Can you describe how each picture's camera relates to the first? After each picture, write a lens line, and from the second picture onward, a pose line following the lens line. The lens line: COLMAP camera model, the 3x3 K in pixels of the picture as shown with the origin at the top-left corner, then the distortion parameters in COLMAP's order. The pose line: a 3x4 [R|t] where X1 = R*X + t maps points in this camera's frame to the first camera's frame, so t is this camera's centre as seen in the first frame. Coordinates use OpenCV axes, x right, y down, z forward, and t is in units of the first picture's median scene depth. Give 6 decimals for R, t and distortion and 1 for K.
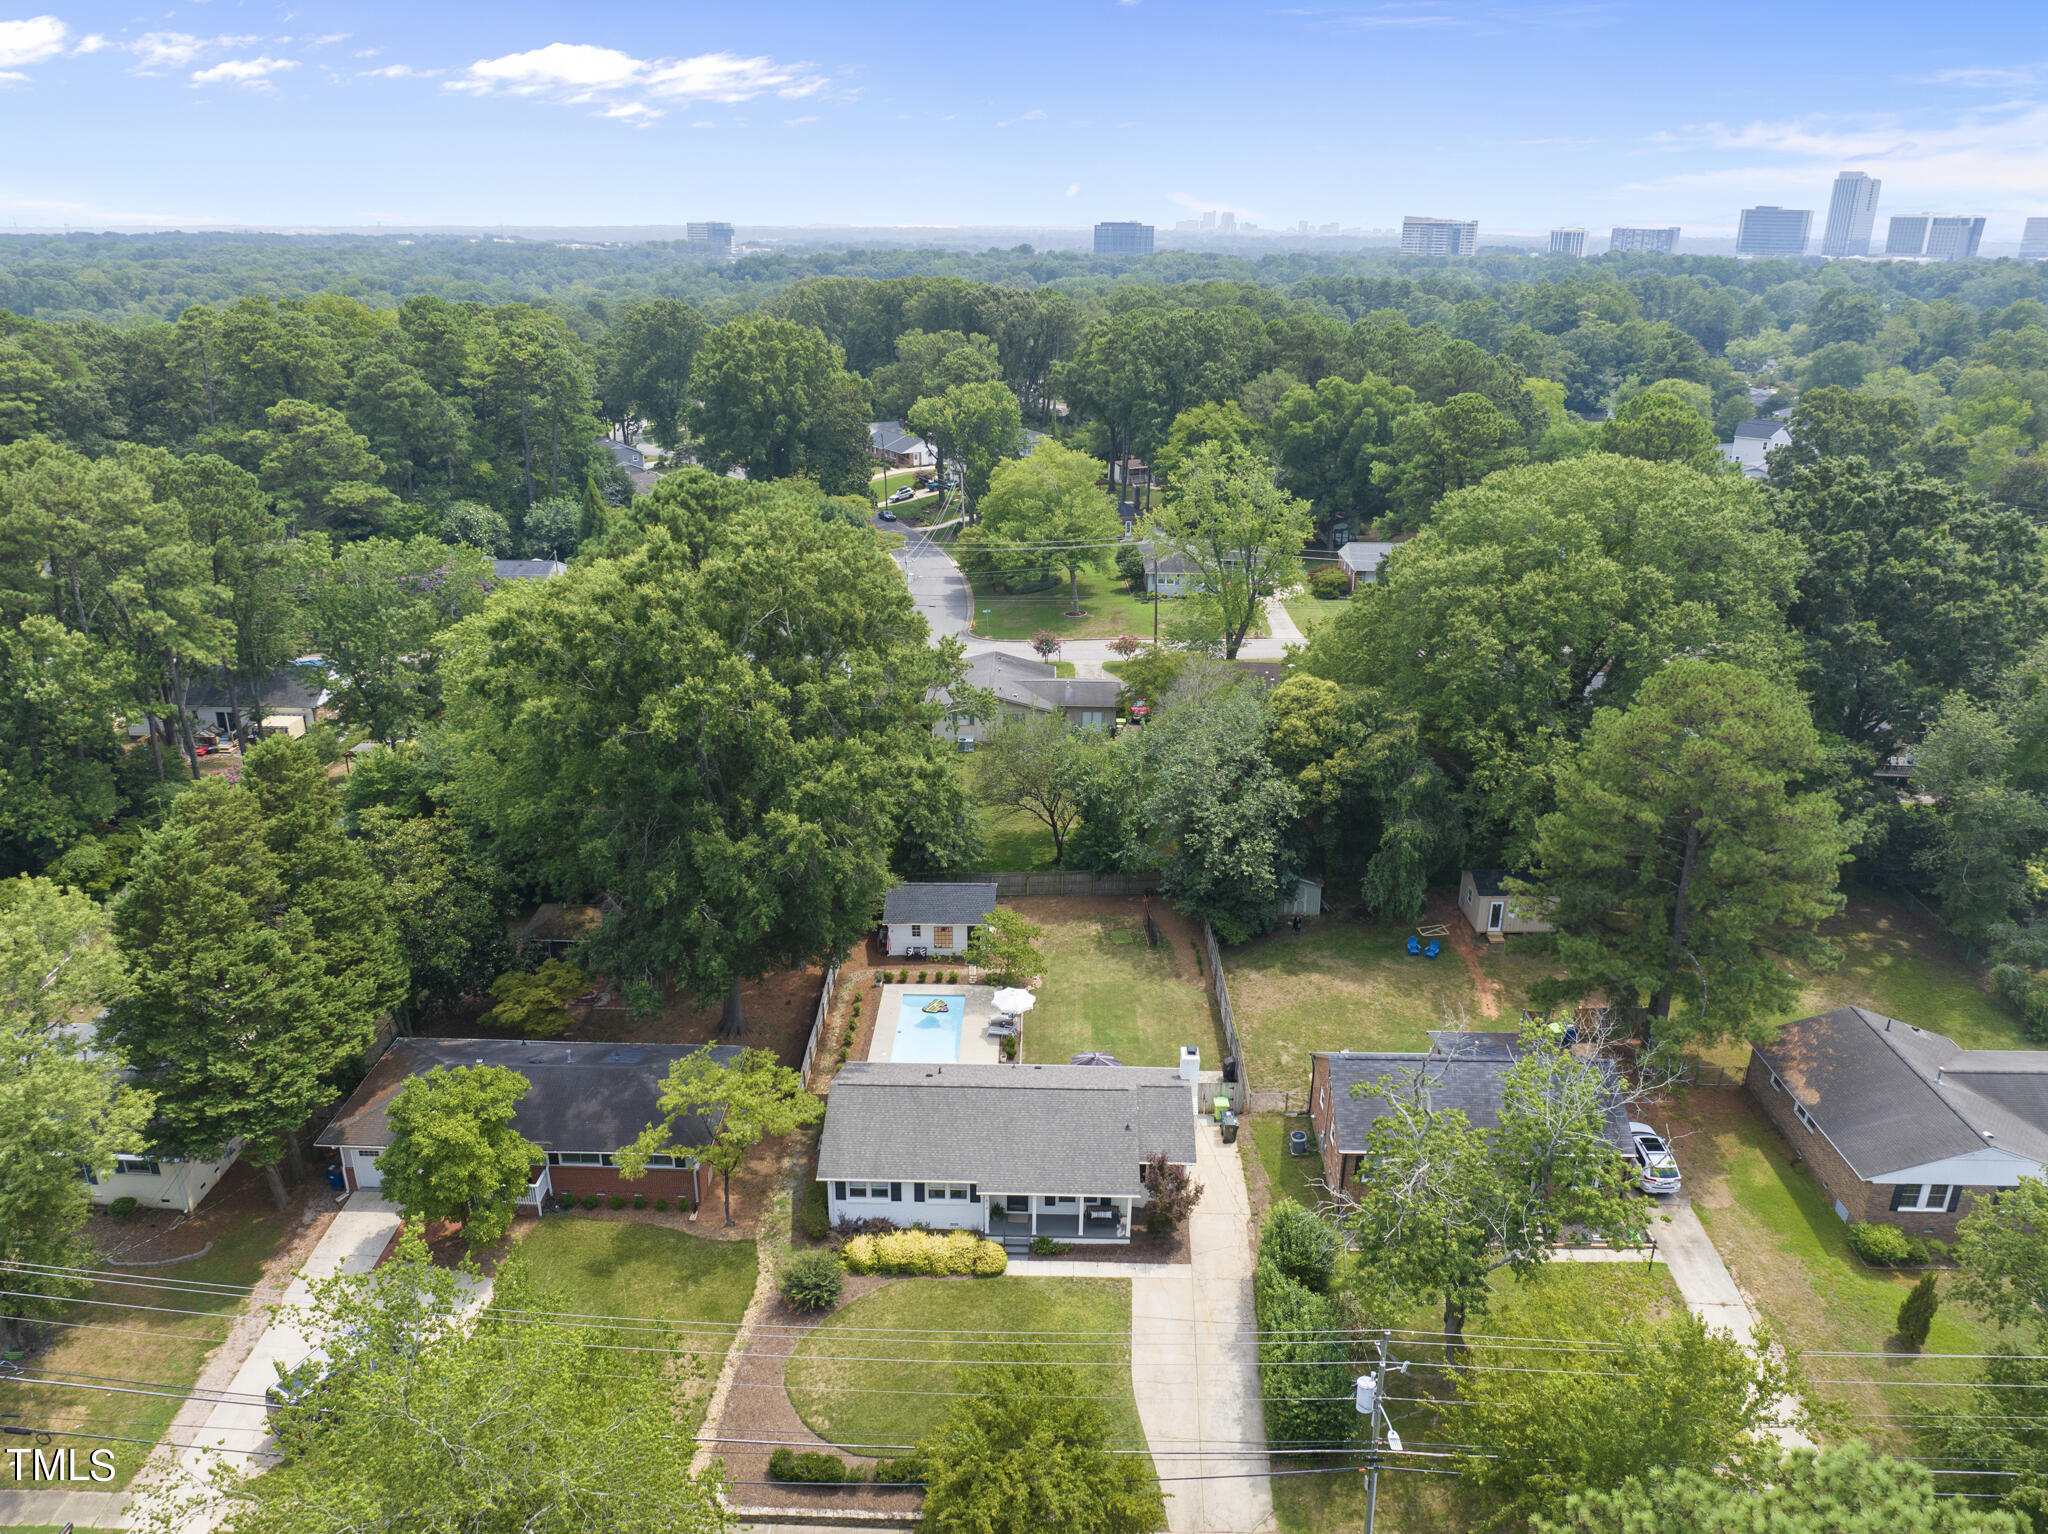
lens RADIAL K [[1437.6, 0, 1024.9], [0, 1437.6, 768.5], [0, 0, 1]] dist [-0.046321, 0.017590]
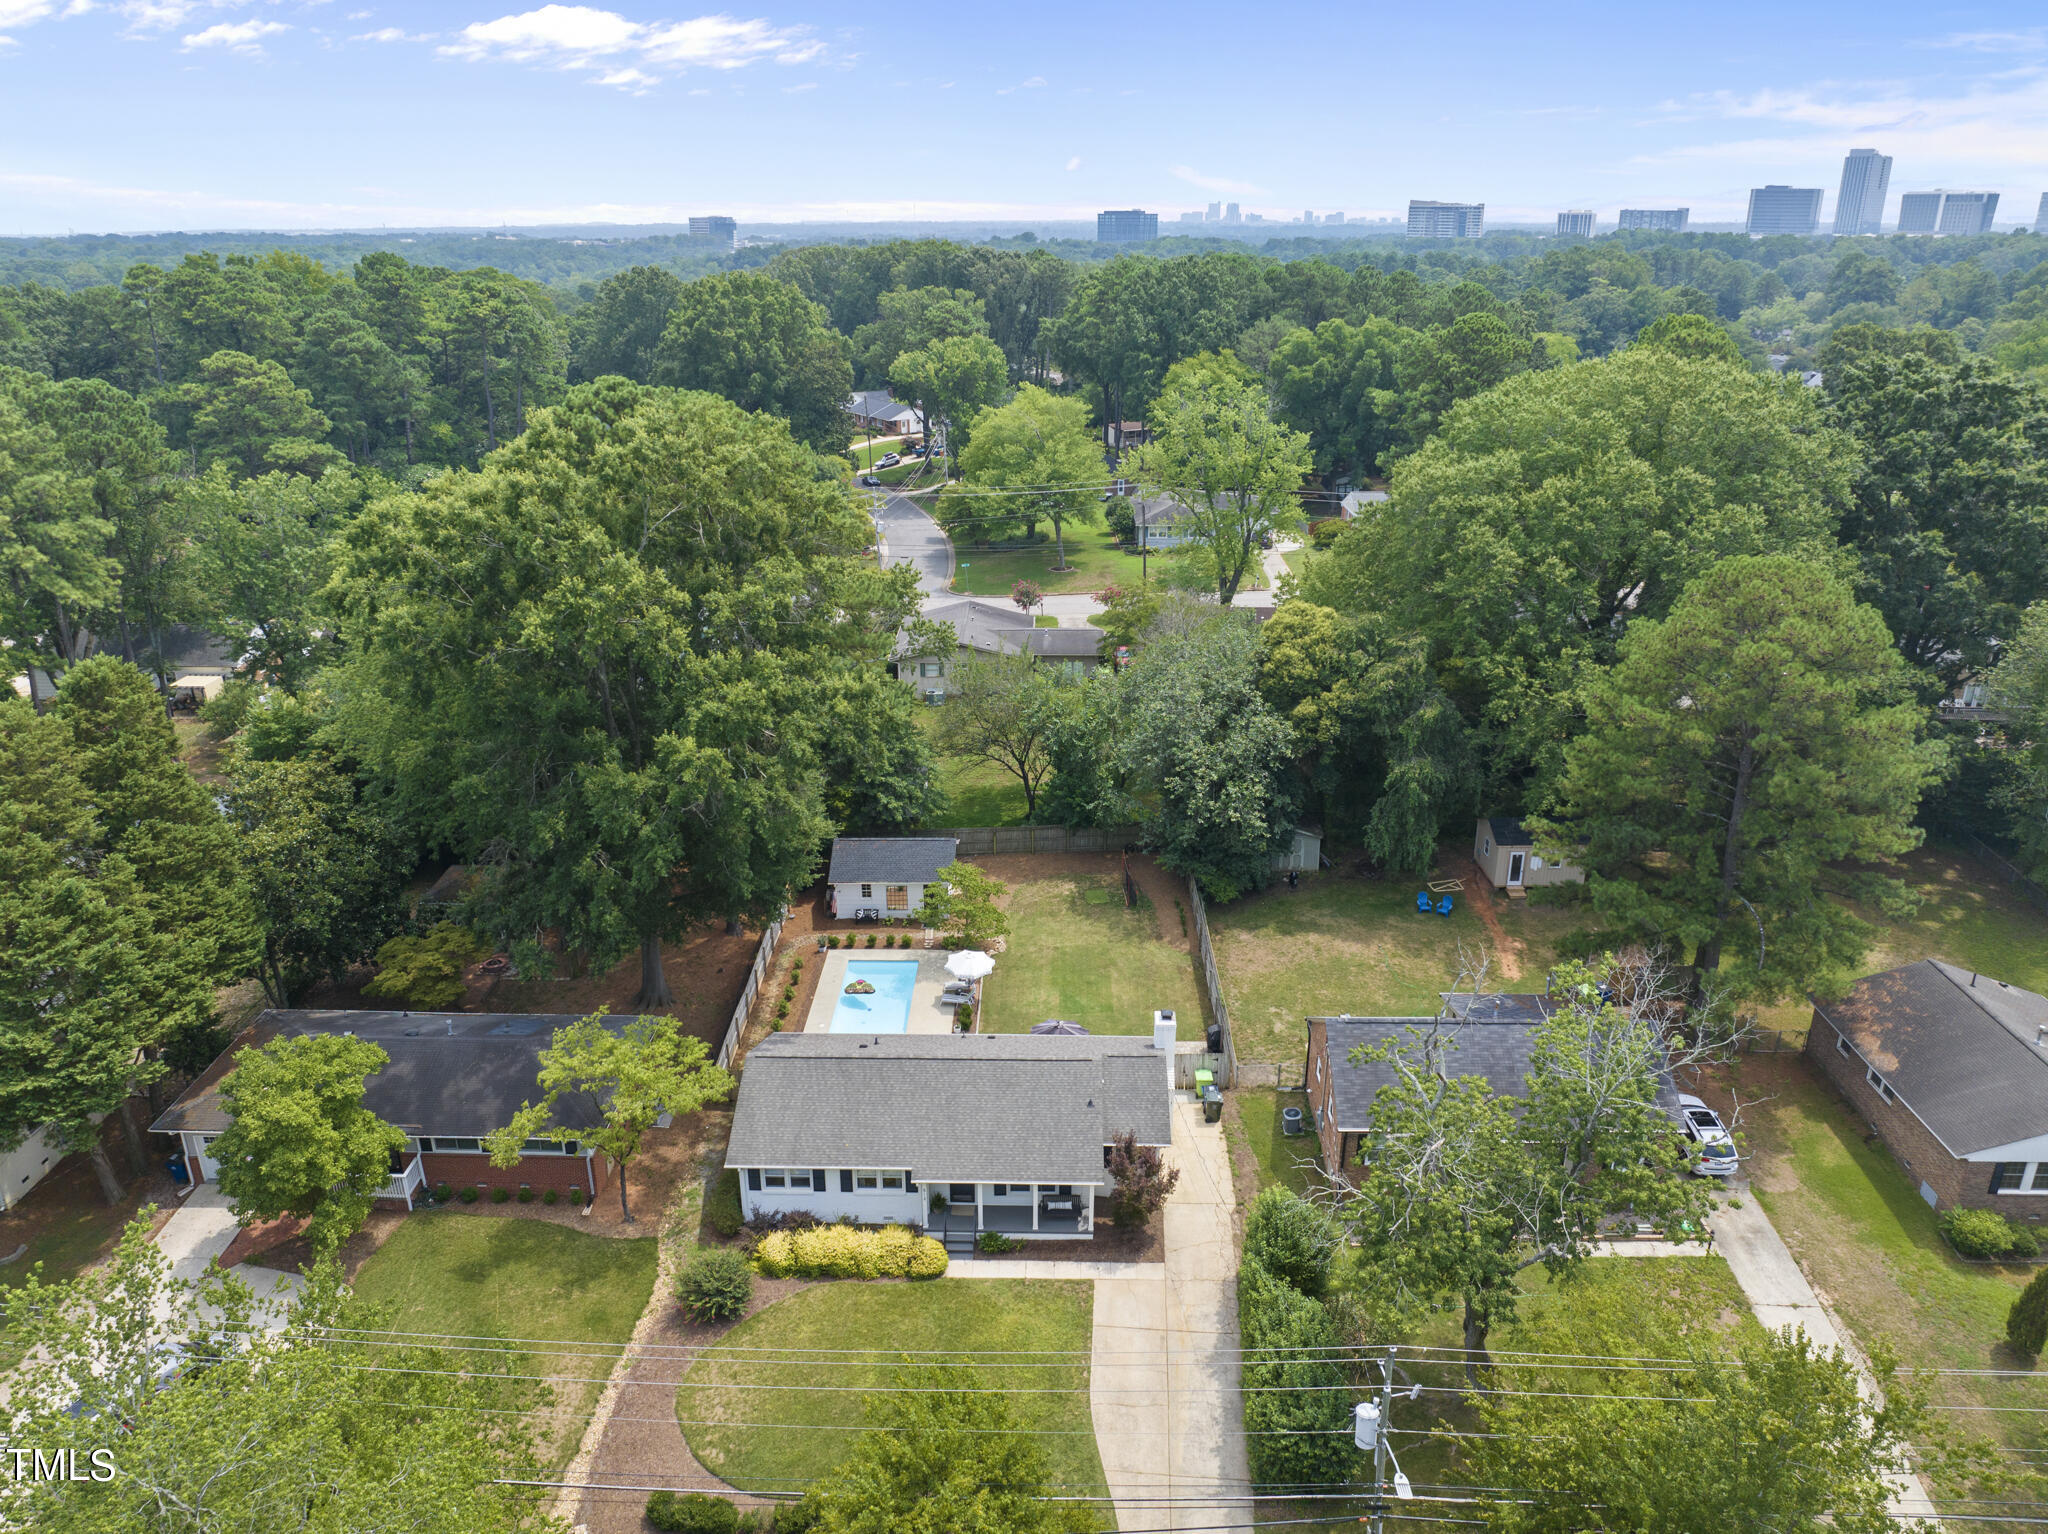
lens RADIAL K [[1437.6, 0, 1024.8], [0, 1437.6, 765.3], [0, 0, 1]] dist [-0.046321, 0.017590]
pose [[0.999920, -0.010086, -0.007606, 0.034713], [0.010095, 0.999948, 0.001073, 0.039821], [0.007594, -0.001149, 0.999971, 0.121312]]
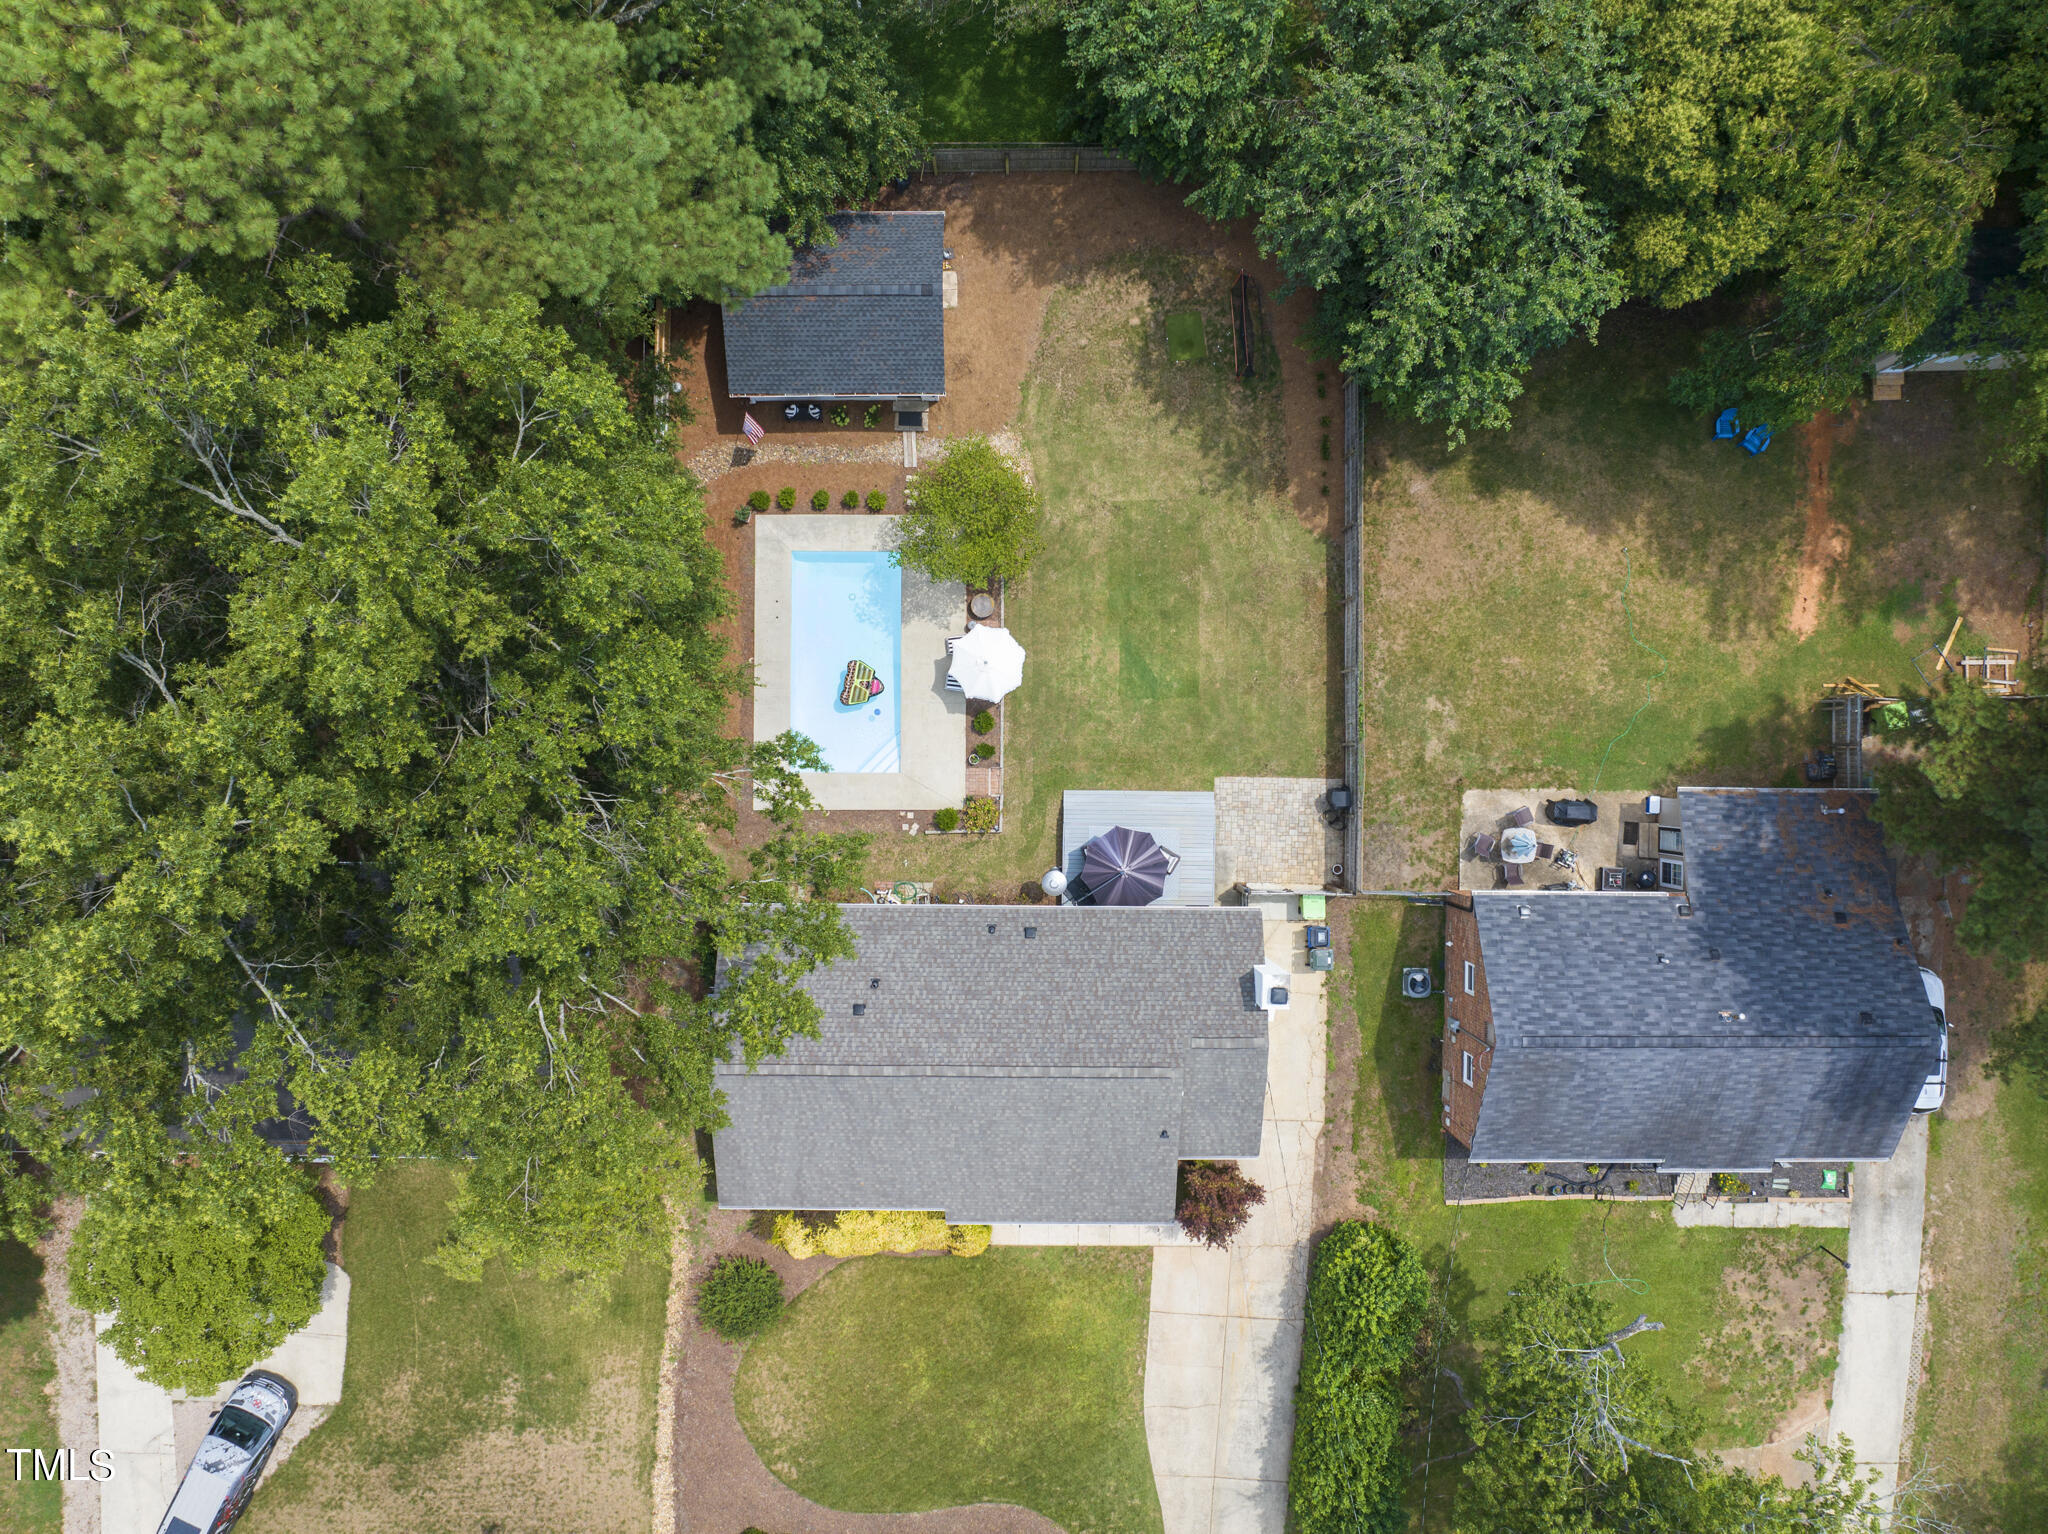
lens RADIAL K [[1437.6, 0, 1027.7], [0, 1437.6, 765.2], [0, 0, 1]] dist [-0.046321, 0.017590]
pose [[0.999911, -0.012940, -0.003371, 0.010233], [0.007793, 0.359095, 0.933269, -0.370522], [-0.010866, -0.933211, 0.359163, 0.777866]]
